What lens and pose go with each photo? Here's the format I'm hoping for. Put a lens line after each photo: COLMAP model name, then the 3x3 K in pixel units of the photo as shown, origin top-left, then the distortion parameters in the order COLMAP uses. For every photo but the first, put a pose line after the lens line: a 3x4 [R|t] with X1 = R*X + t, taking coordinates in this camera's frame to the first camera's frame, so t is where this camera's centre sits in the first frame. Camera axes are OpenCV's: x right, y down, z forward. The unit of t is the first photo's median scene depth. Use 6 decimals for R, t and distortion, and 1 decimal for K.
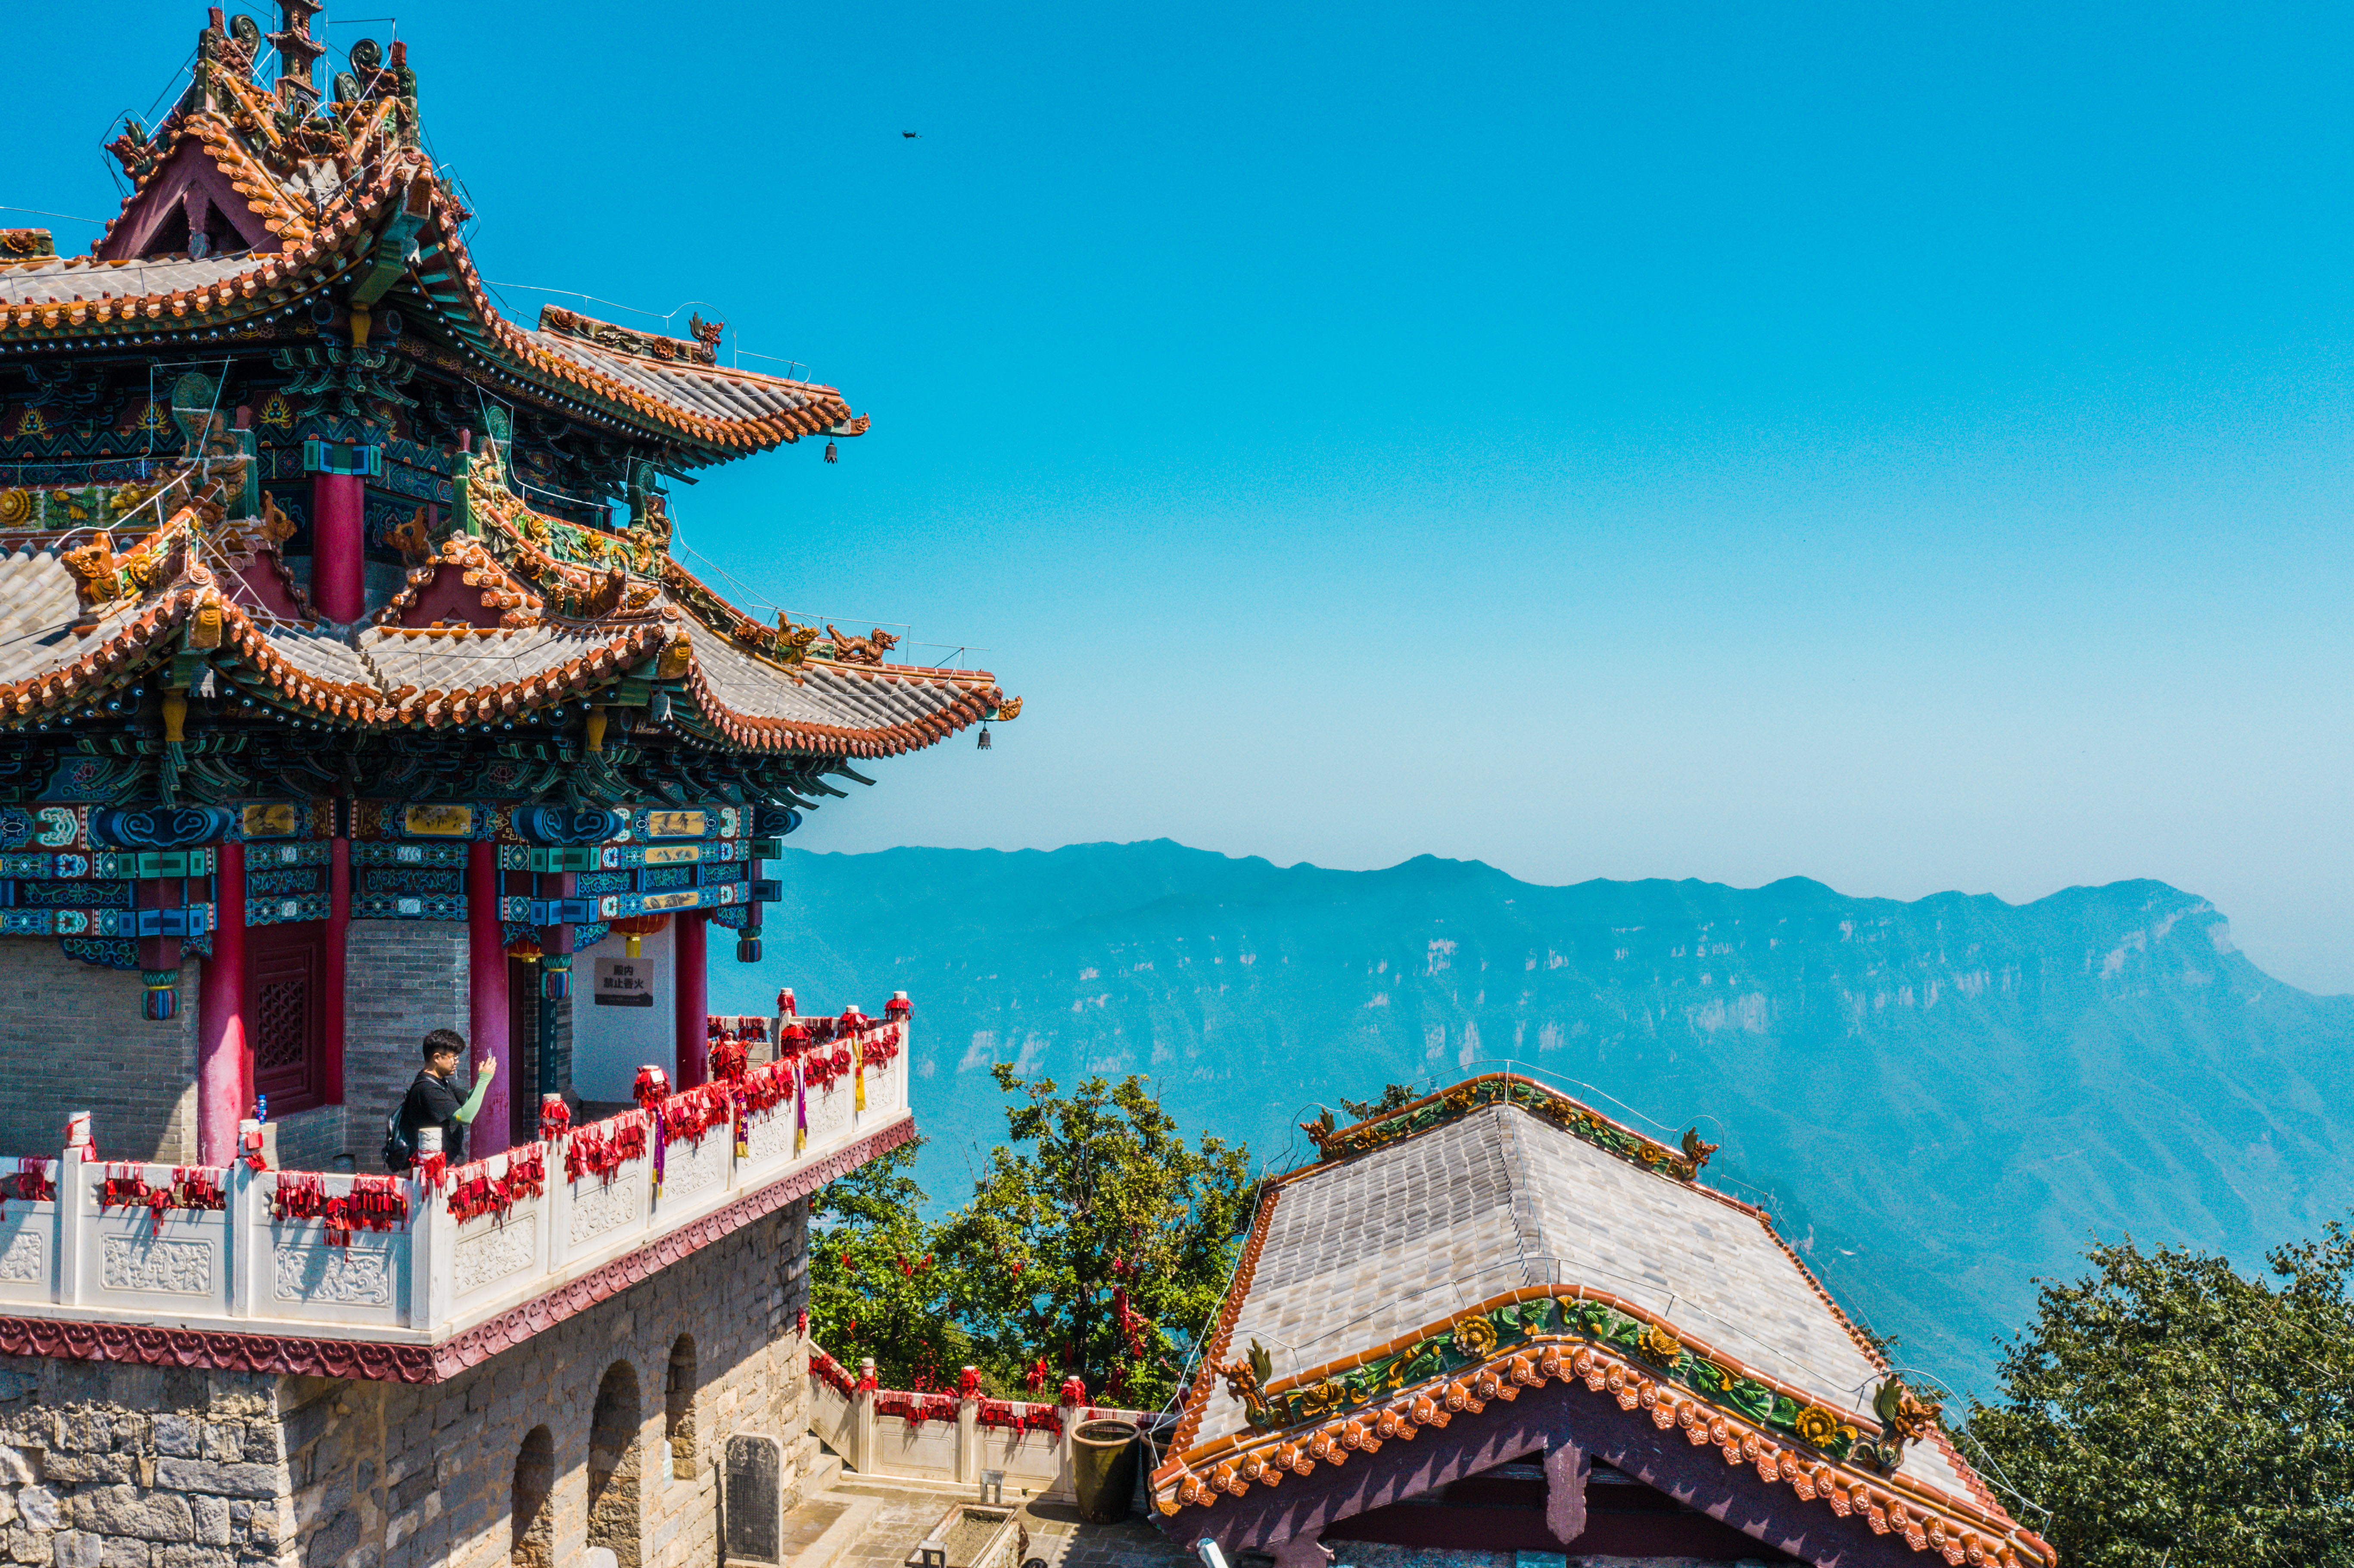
lens RADIAL K [[1892.2, 0, 1177.0], [0, 1892.2, 784.0], [0, 0, 1]] dist [0.007519, -0.001155]
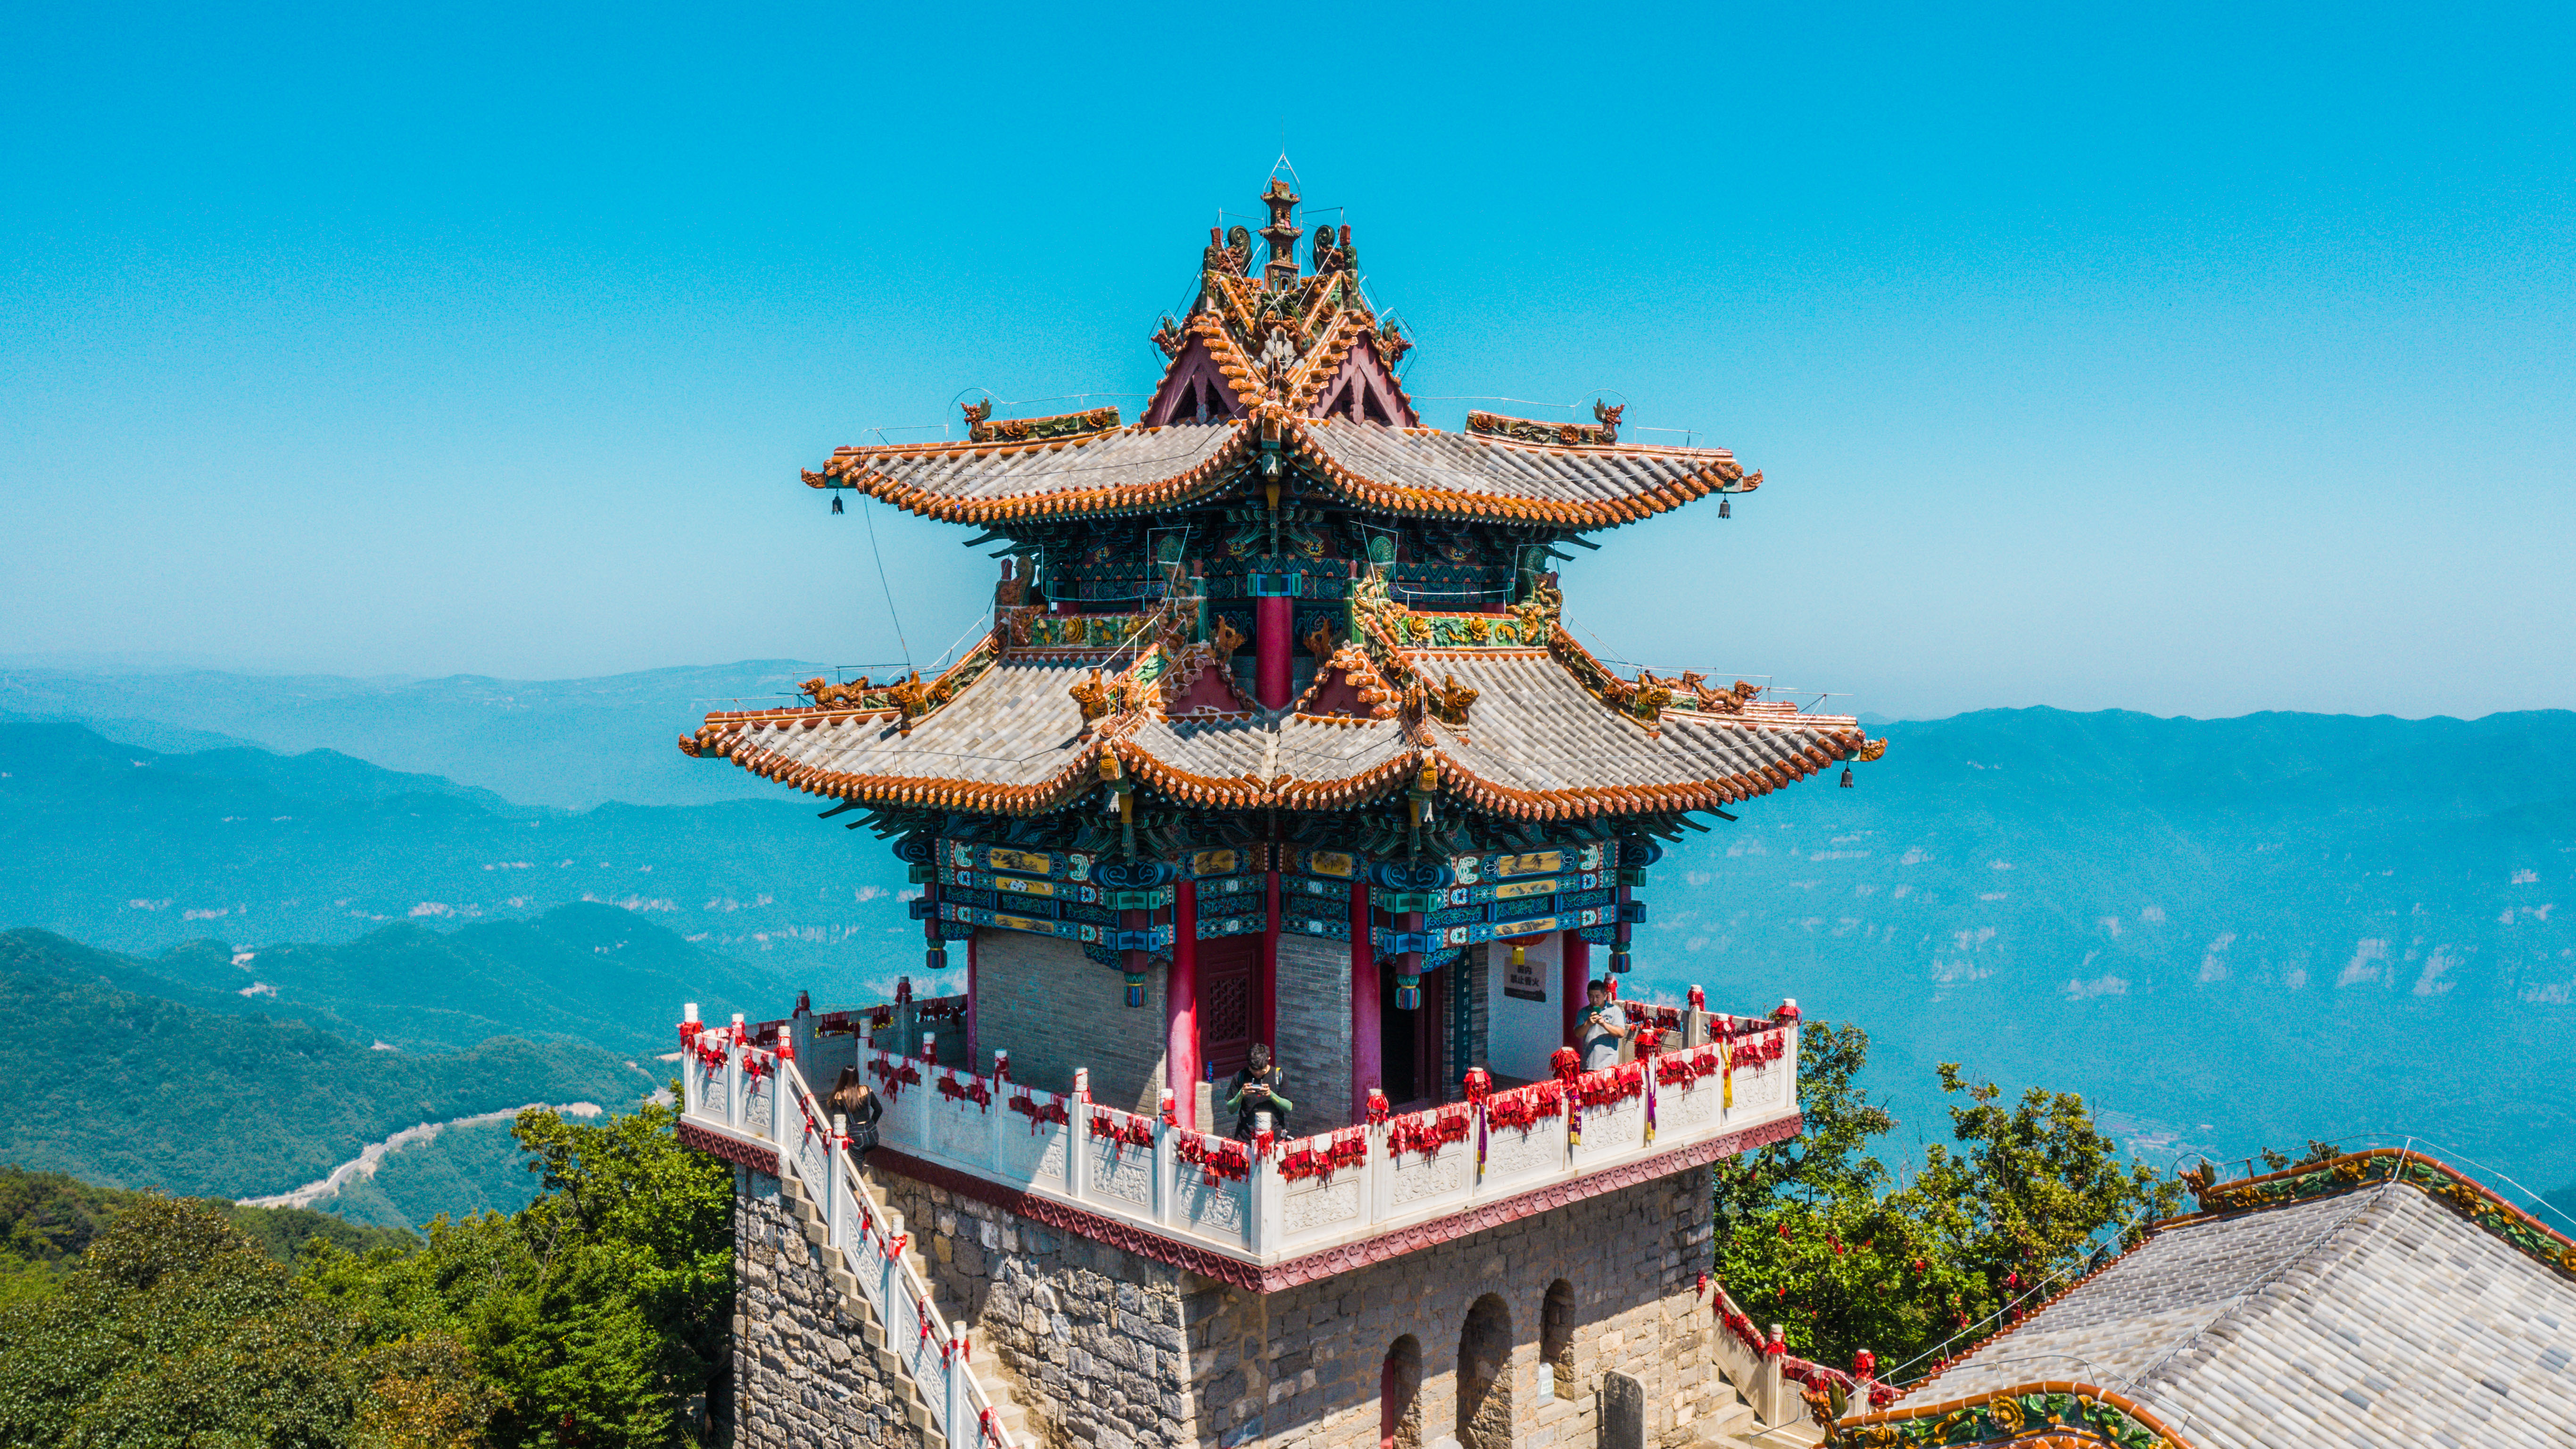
lens RADIAL K [[2095.0, 0, 1288.0], [0, 2095.0, 724.5], [0, 0, 1]] dist [-0.001398, 0.000645]
pose [[0.829093, 0.022981, -0.558639, 0.383592], [0.003197, 0.998944, 0.045838, -0.140592], [0.559102, -0.039790, 0.828143, -0.205948]]
